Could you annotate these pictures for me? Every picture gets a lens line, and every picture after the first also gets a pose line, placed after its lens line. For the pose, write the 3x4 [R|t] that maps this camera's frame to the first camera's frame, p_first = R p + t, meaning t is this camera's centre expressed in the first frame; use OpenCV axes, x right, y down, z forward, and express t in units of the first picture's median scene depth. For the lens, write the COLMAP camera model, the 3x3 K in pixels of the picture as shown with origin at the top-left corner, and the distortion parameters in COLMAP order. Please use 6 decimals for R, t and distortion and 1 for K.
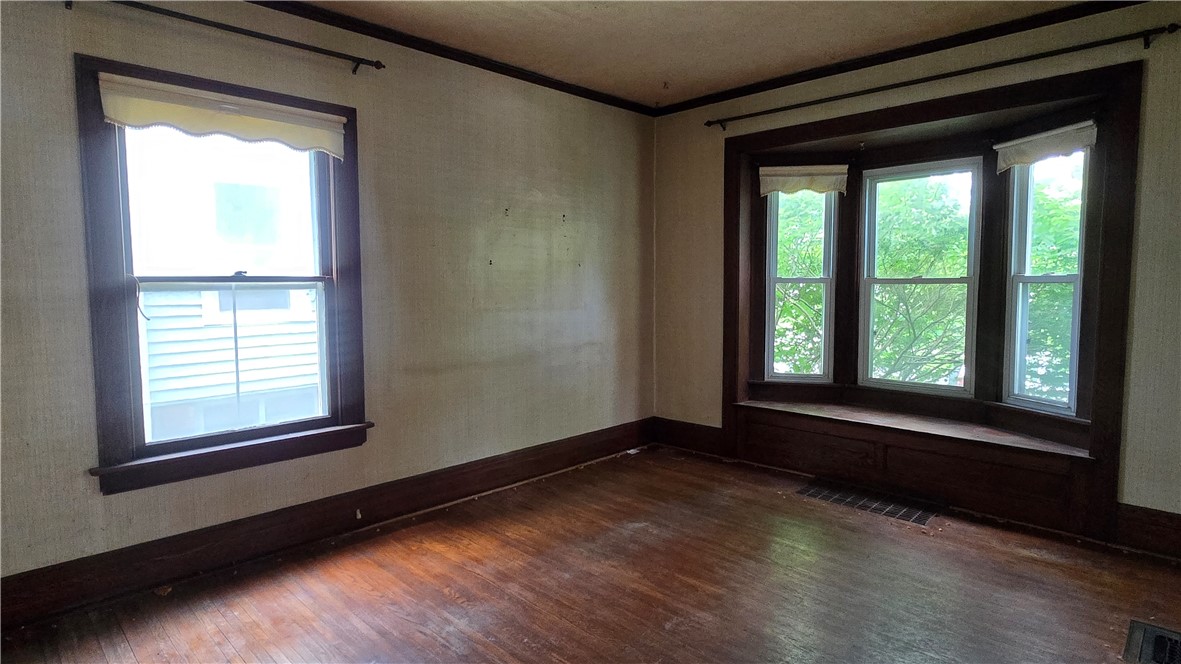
lens RADIAL K [[623.5, 0, 593.8], [0, 623.5, 329.6], [0, 0, 1]] dist [0.003759, 0.000503]
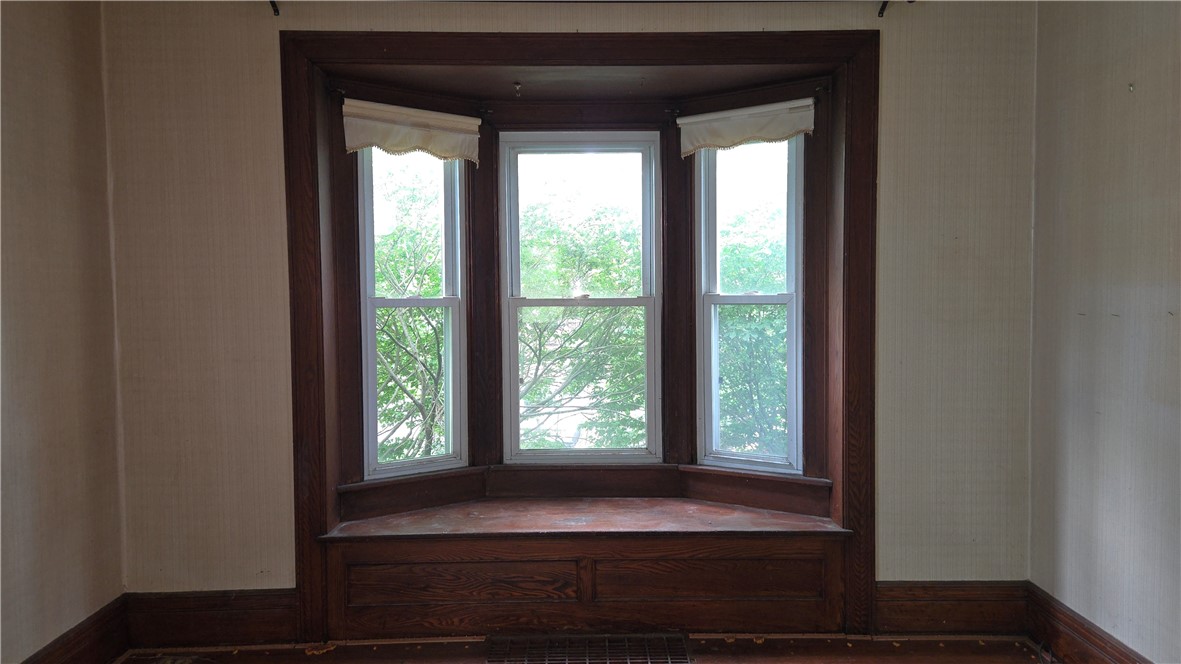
lens RADIAL K [[769.1, 0, 588.5], [0, 769.1, 328.2], [0, 0, 1]] dist [0.036312, -0.011810]
pose [[0.710199, -0.028682, 0.703417, -0.074822], [0.058093, 0.998150, -0.017953, -0.034255], [-0.701601, 0.053613, 0.710551, 0.396680]]
